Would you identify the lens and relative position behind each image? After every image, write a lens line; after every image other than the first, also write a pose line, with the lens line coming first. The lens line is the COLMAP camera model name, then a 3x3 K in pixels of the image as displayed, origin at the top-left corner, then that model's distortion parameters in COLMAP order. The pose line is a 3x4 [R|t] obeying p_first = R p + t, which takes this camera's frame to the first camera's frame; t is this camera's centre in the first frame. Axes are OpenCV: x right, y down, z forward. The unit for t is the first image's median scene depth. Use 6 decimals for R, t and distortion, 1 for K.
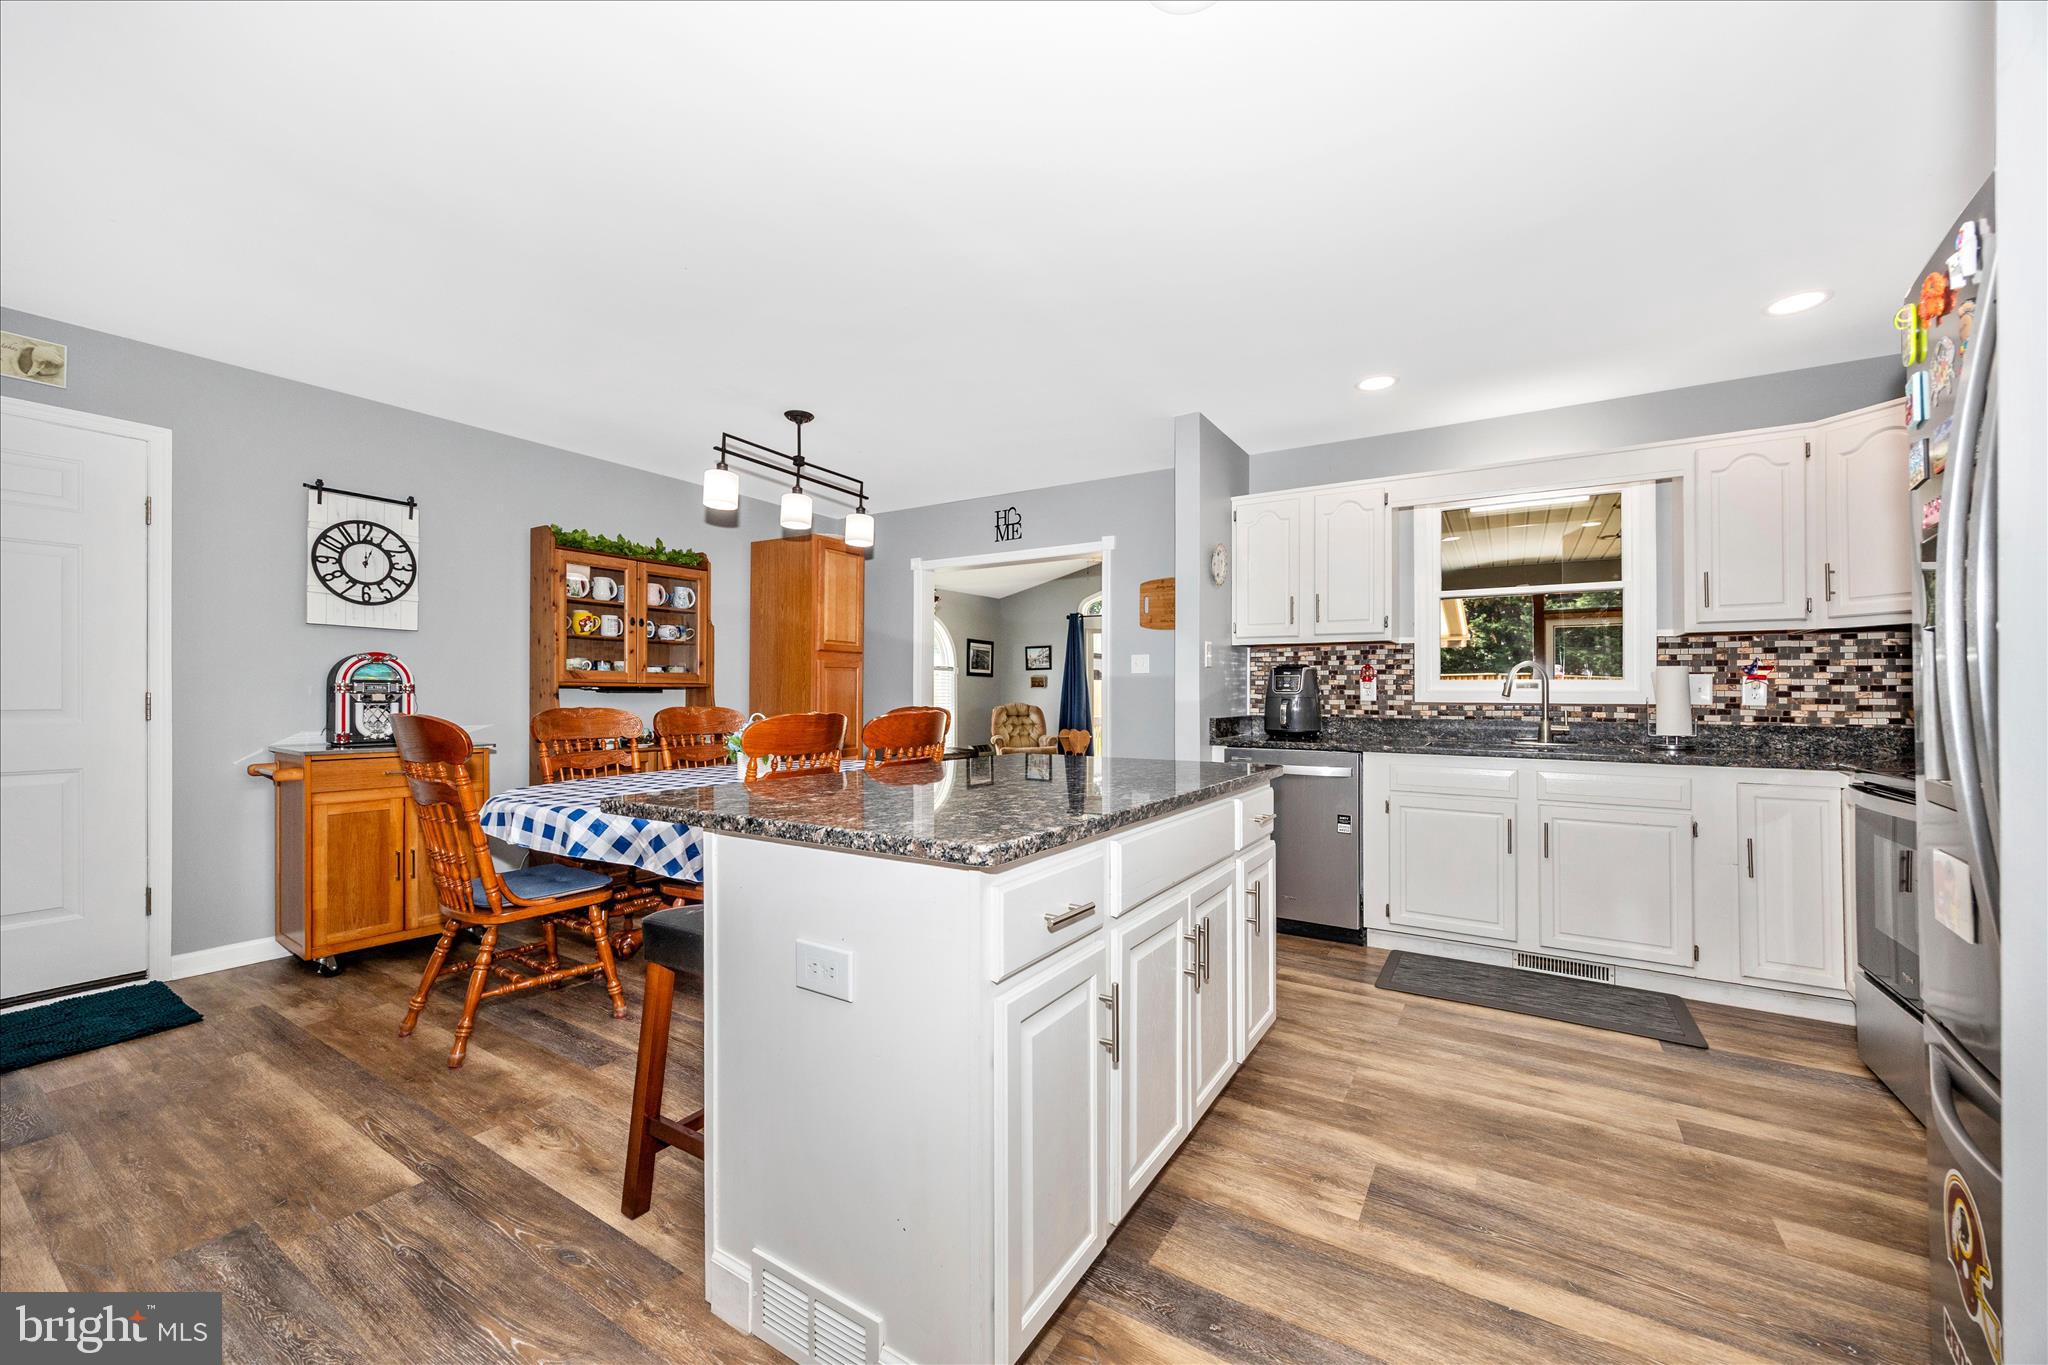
lens RADIAL K [[785.8, 0, 1031.9], [0, 785.8, 693.9], [0, 0, 1]] dist [0.000105, -0.000390]
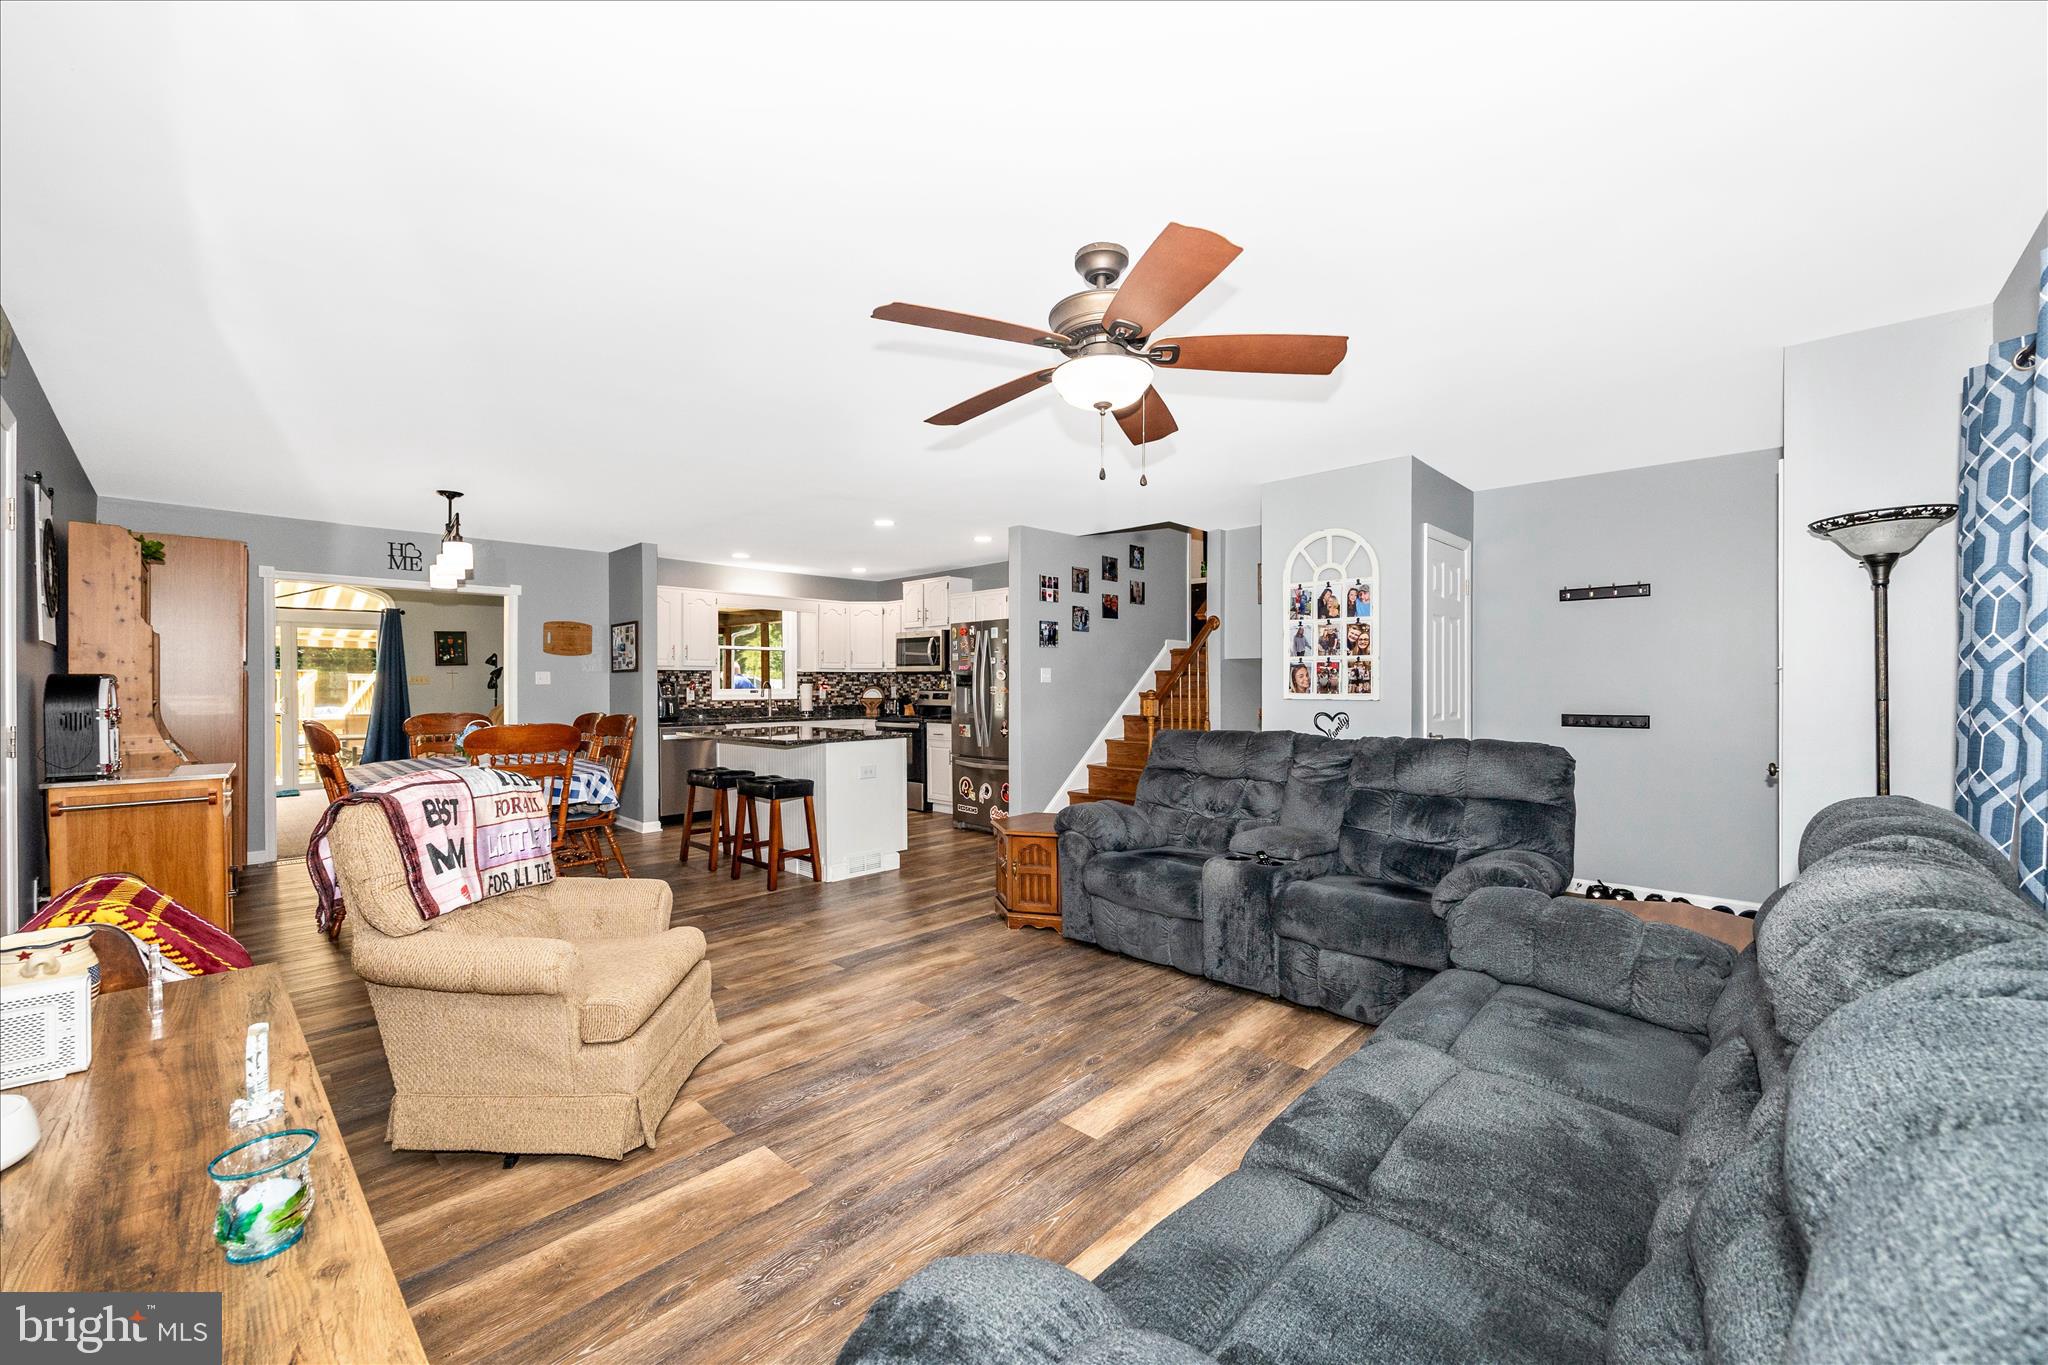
lens RADIAL K [[790.5, 0, 1037.2], [0, 790.5, 689.2], [0, 0, 1]] dist [0.005816, 0.000278]
pose [[0.191357, -0.011538, 0.981453, -1.491980], [0.002456, 0.999933, 0.011276, -0.042295], [-0.981518, 0.000252, 0.191372, -0.221590]]
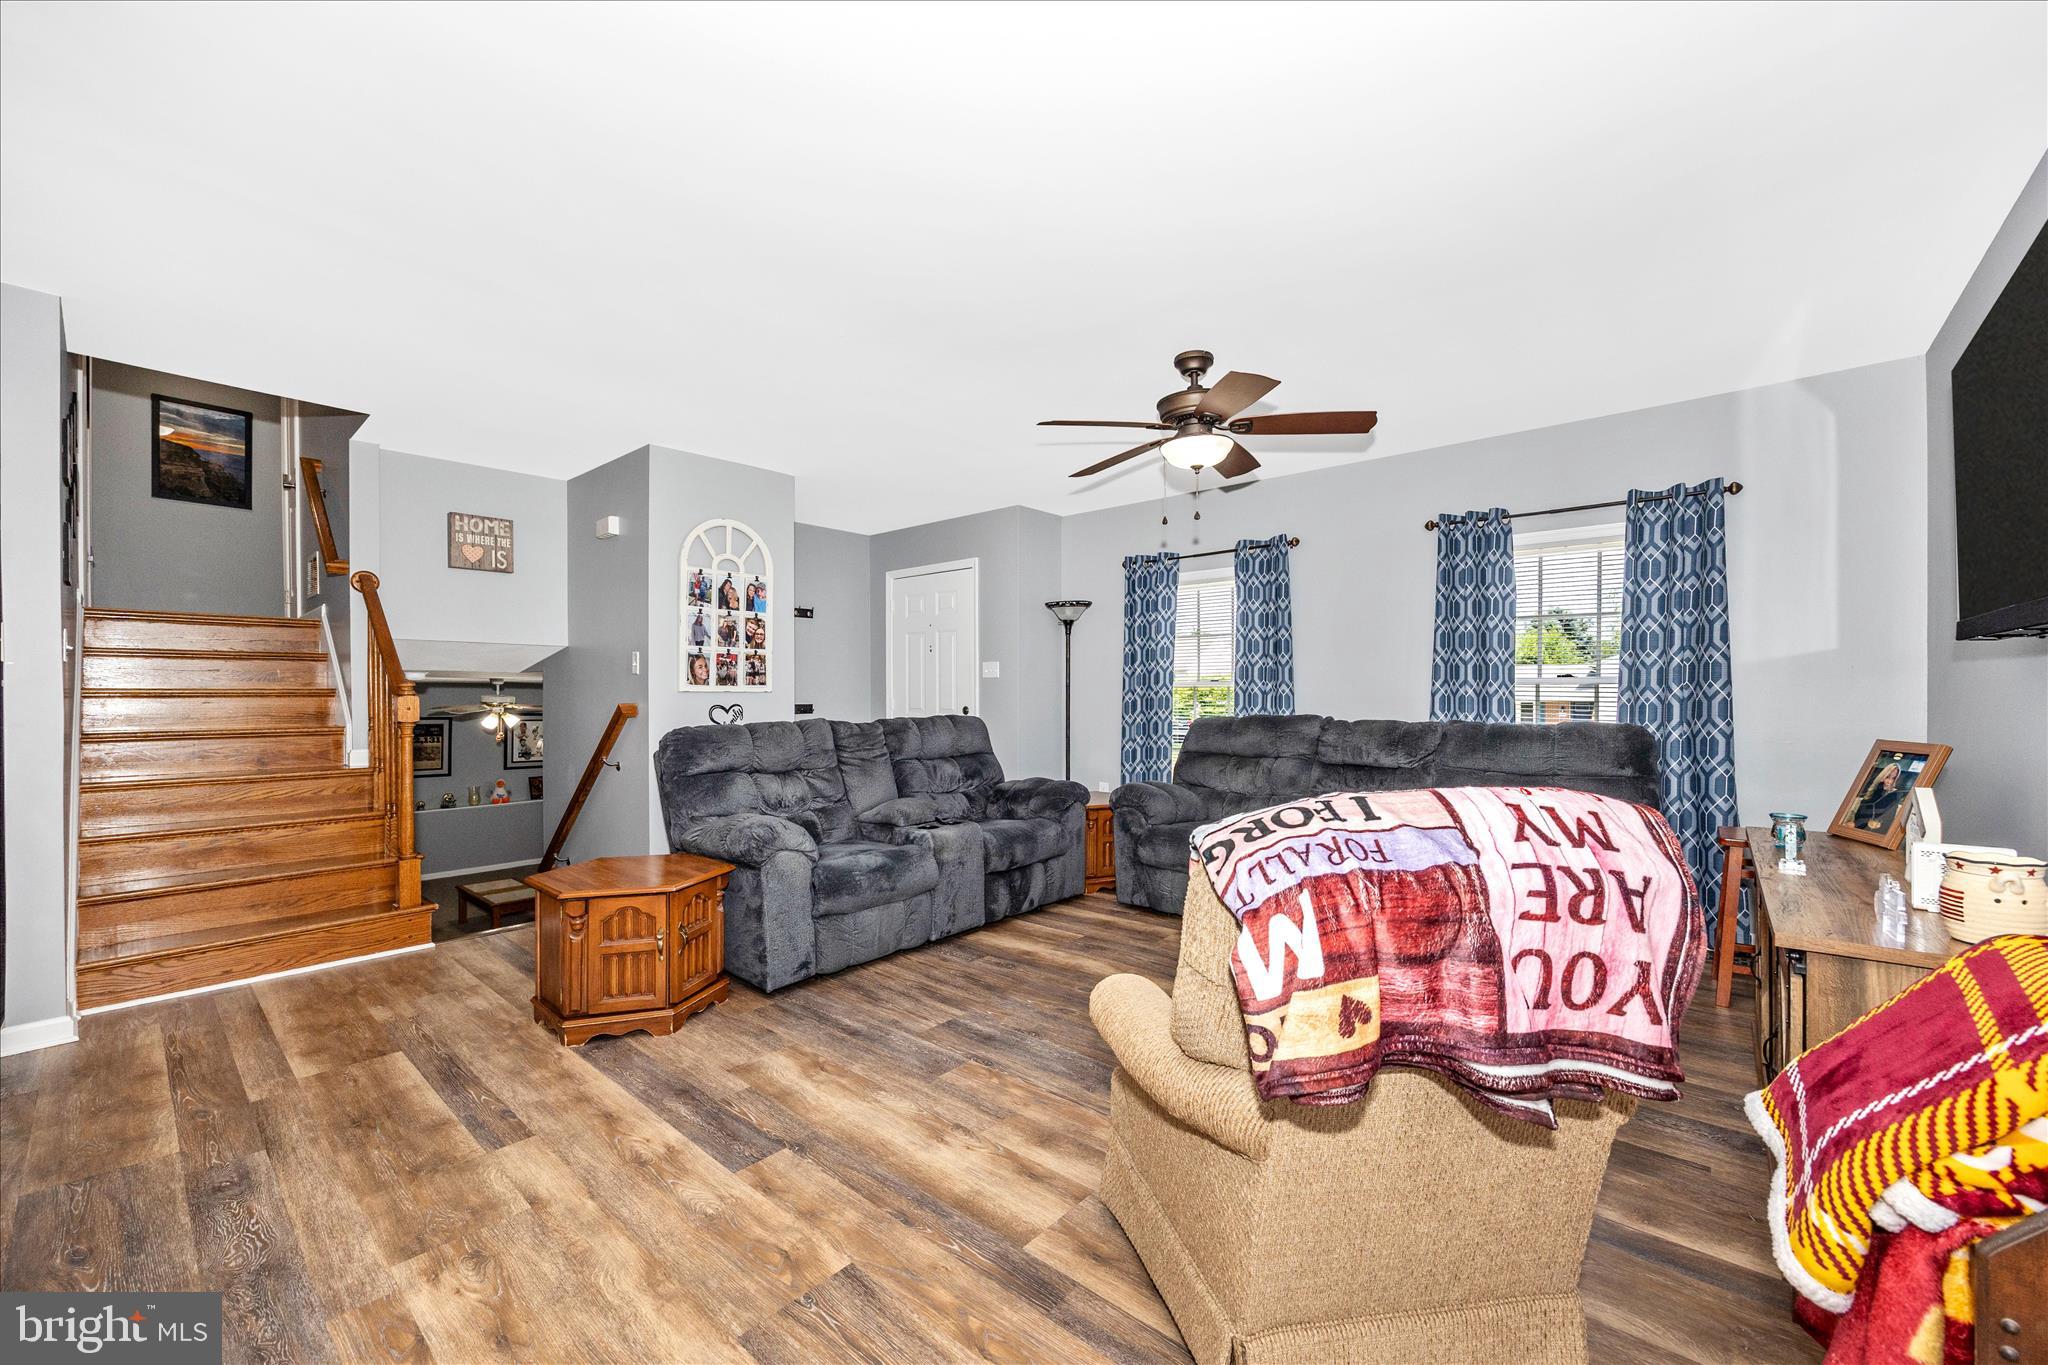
lens RADIAL K [[797.3, 0, 1034.5], [0, 797.3, 696.3], [0, 0, 1]] dist [-0.003047, -0.000290]
pose [[-0.988159, -0.002291, 0.153417, -0.825940], [-0.002235, 0.999997, 0.000537, -0.004146], [-0.153418, 0.000187, -0.988161, 0.745057]]
